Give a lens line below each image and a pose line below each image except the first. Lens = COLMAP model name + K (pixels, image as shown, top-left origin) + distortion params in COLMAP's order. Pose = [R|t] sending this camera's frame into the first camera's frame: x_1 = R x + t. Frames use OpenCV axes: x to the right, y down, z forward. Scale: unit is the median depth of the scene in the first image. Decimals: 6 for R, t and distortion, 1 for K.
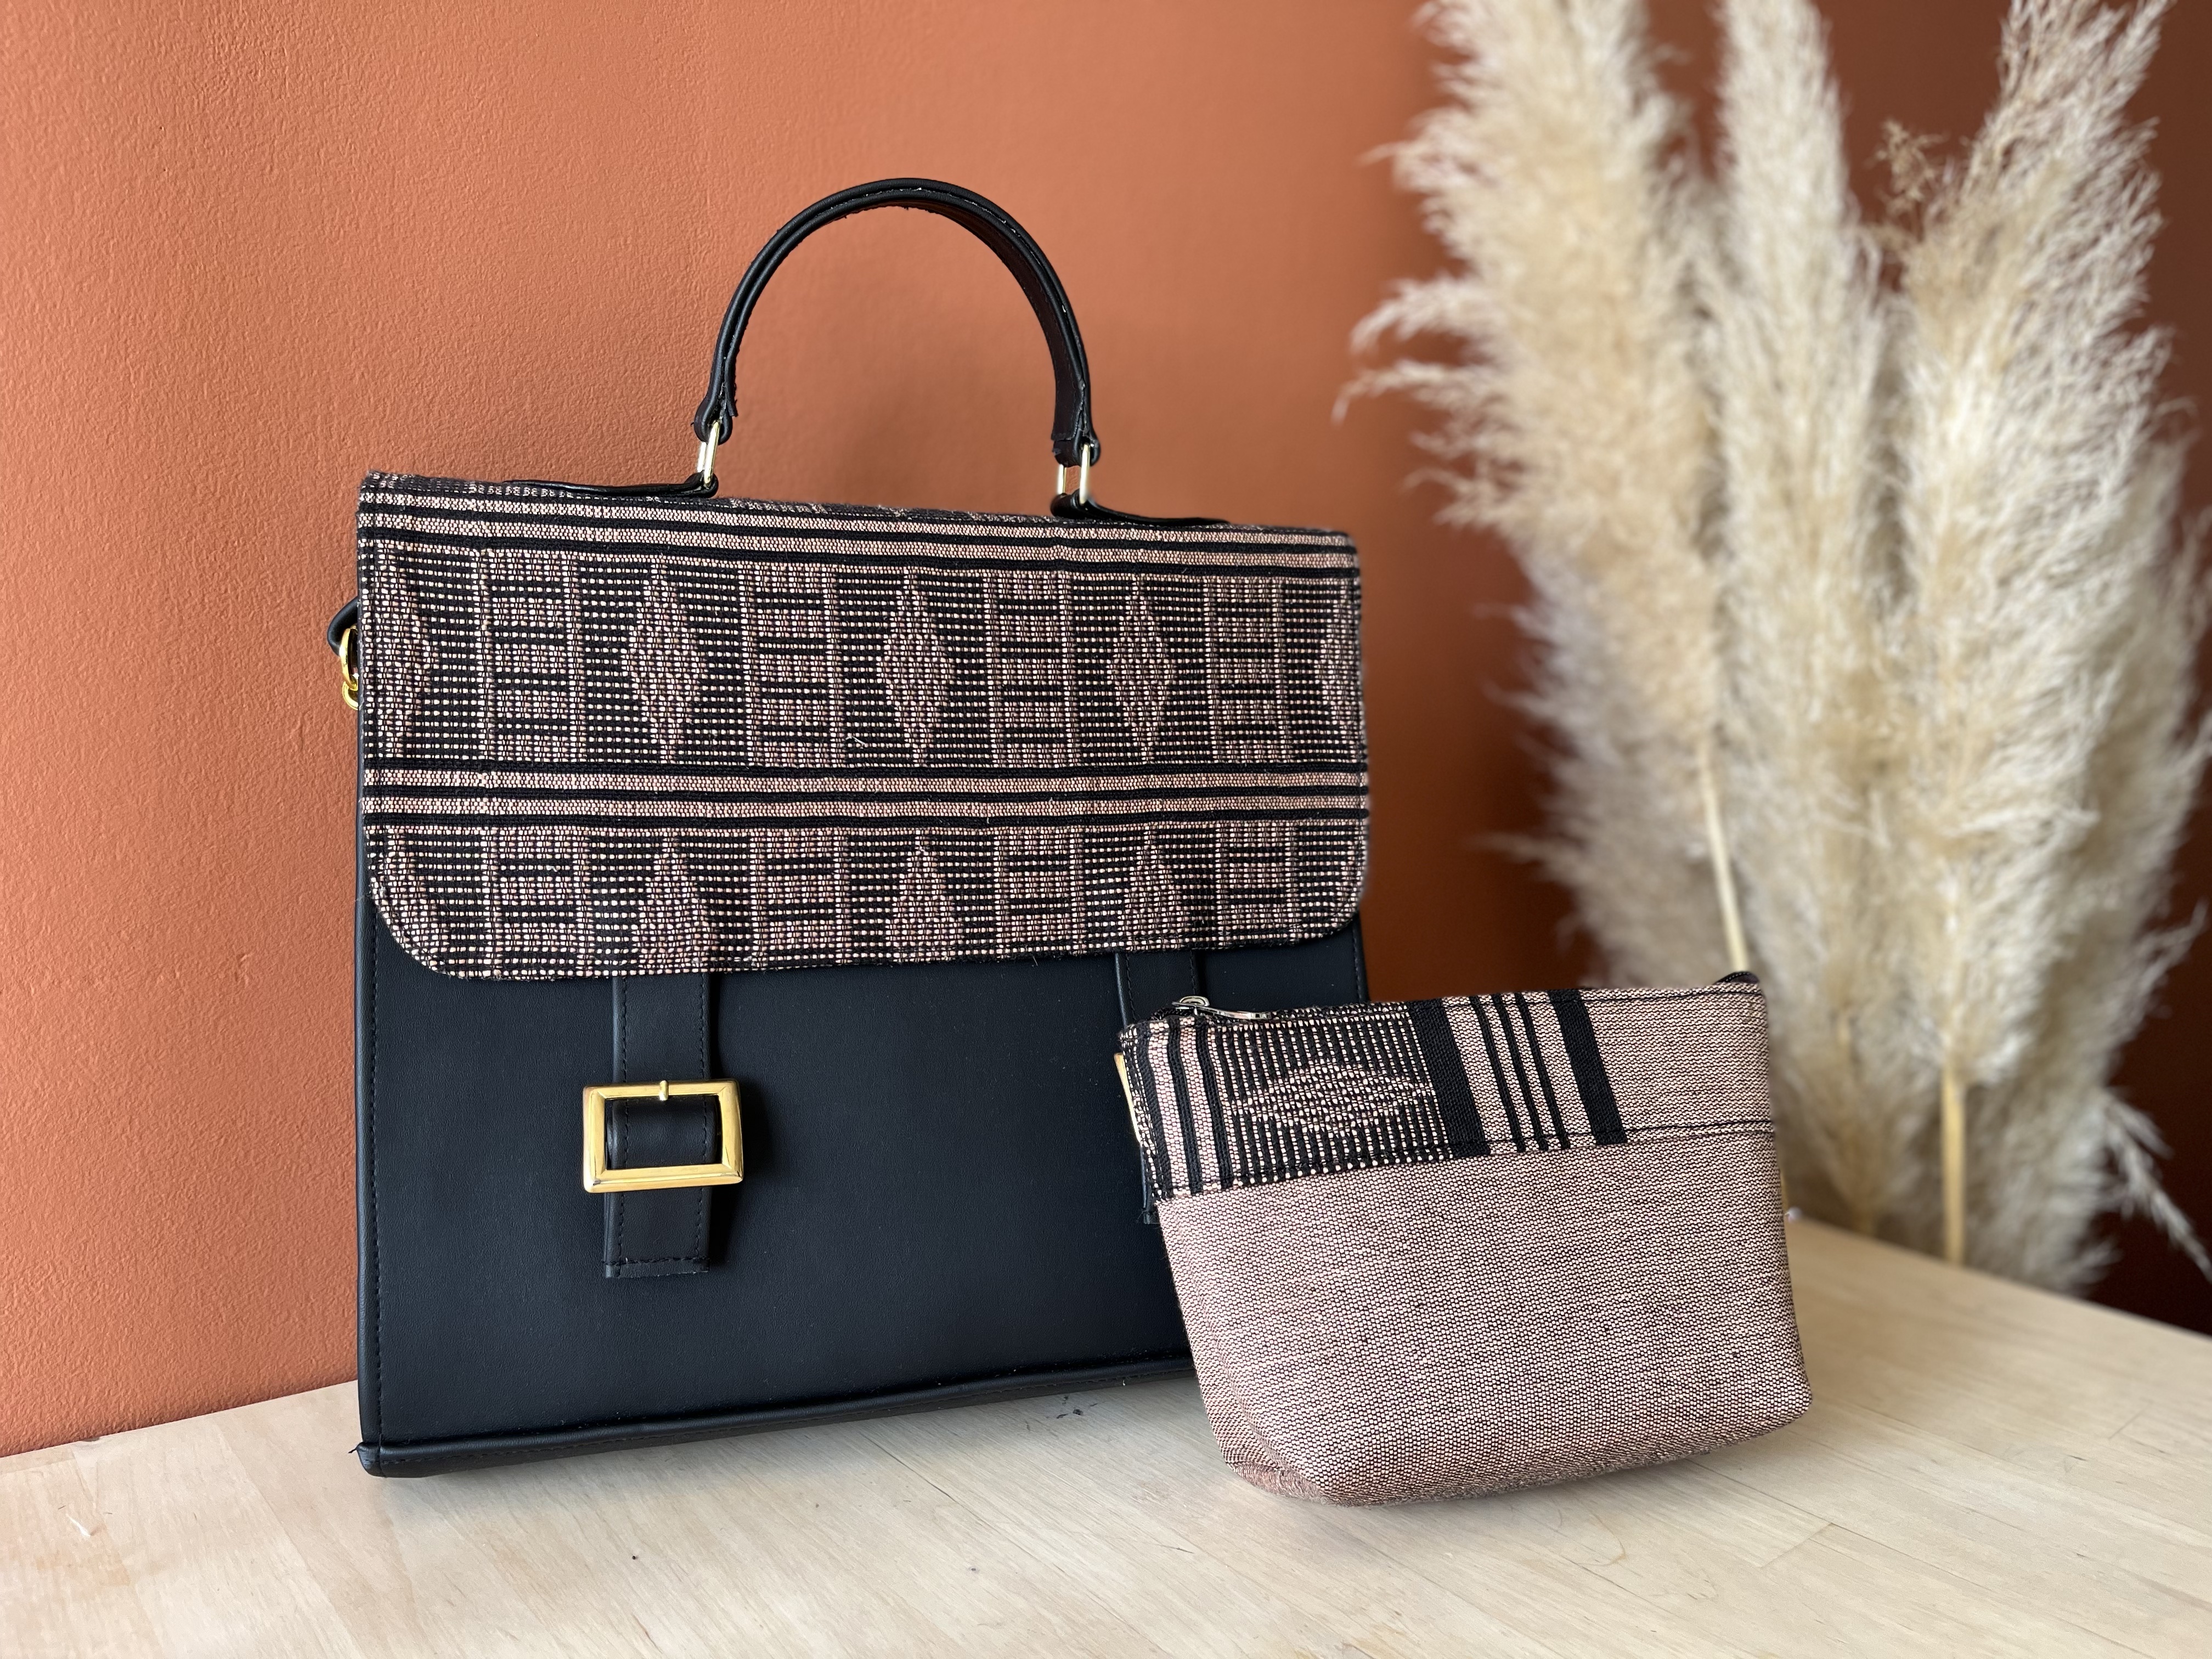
lens RADIAL K [[1663.1, 0, 1106.0], [0, 1663.1, 829.5], [0, 0, 1]] dist [0.004696, 0.007081]
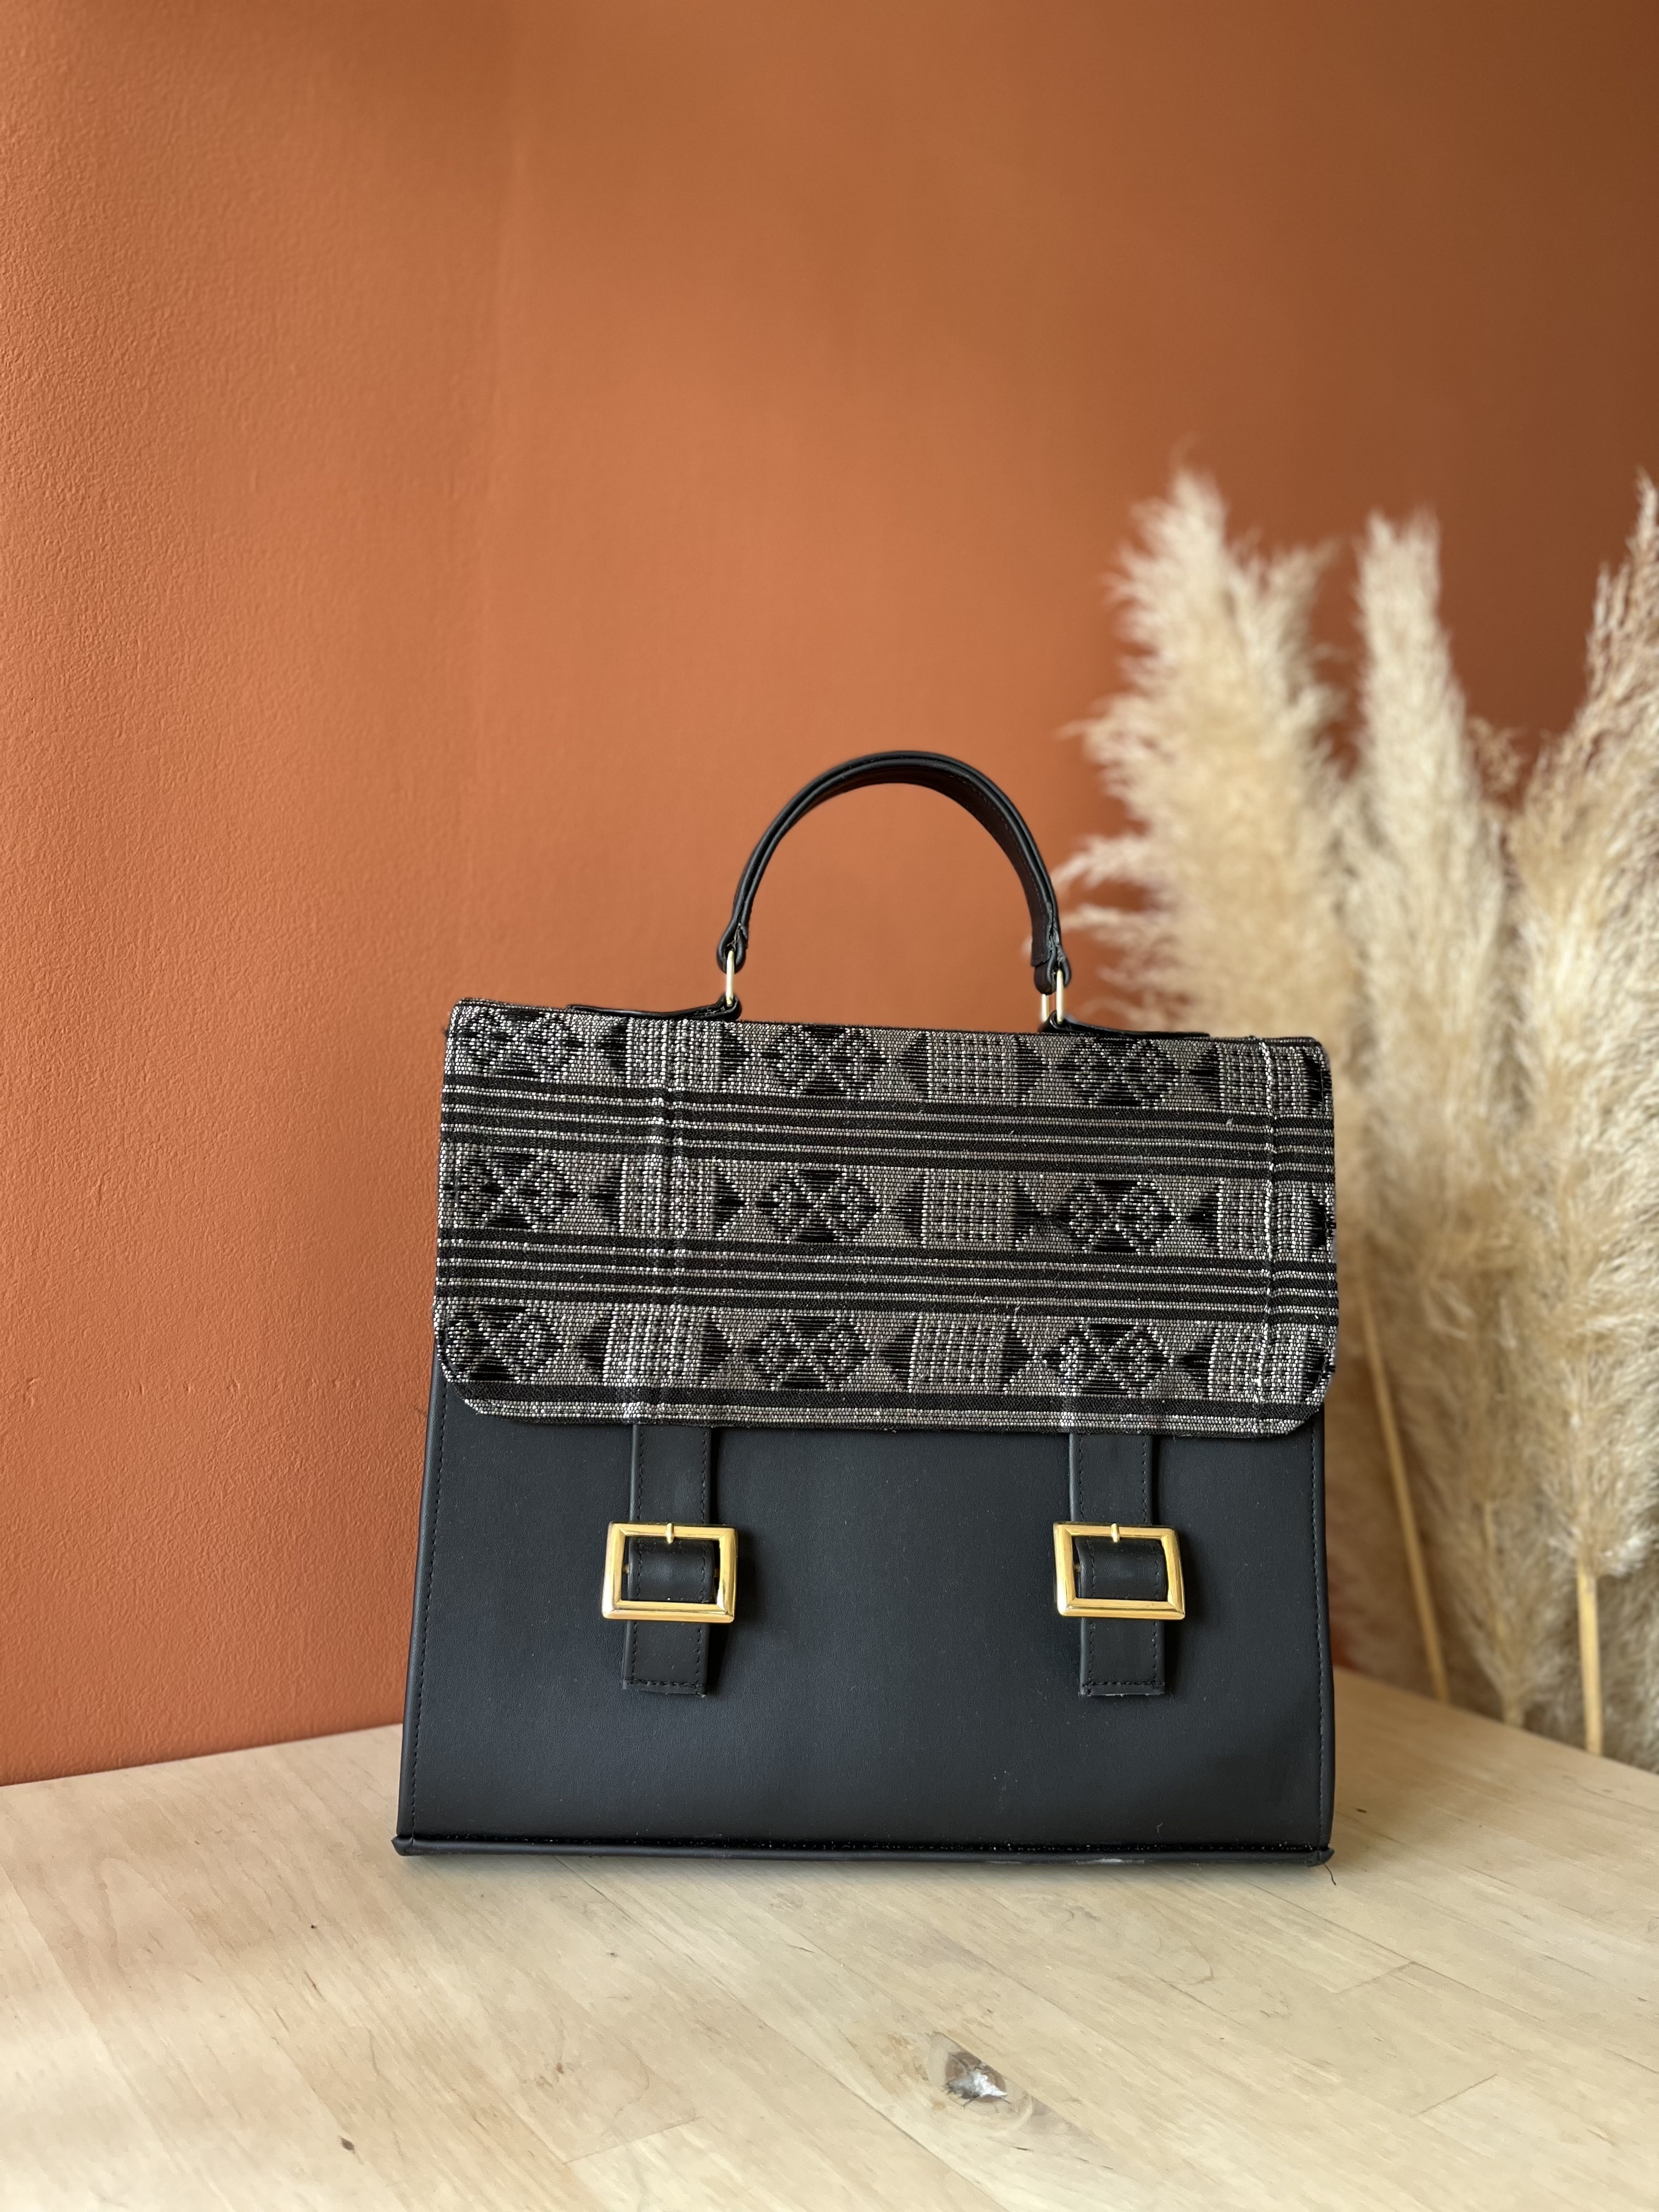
lens RADIAL K [[1638.4, 0, 829.5], [0, 1638.4, 1106.0], [0, 0, 1]] dist [-0.000255, -0.011325]
pose [[0.998525, 0.028674, -0.046108, 0.067190], [-0.035139, 0.988637, -0.146157, 0.027075], [0.041393, 0.147561, 0.988186, -0.105660]]
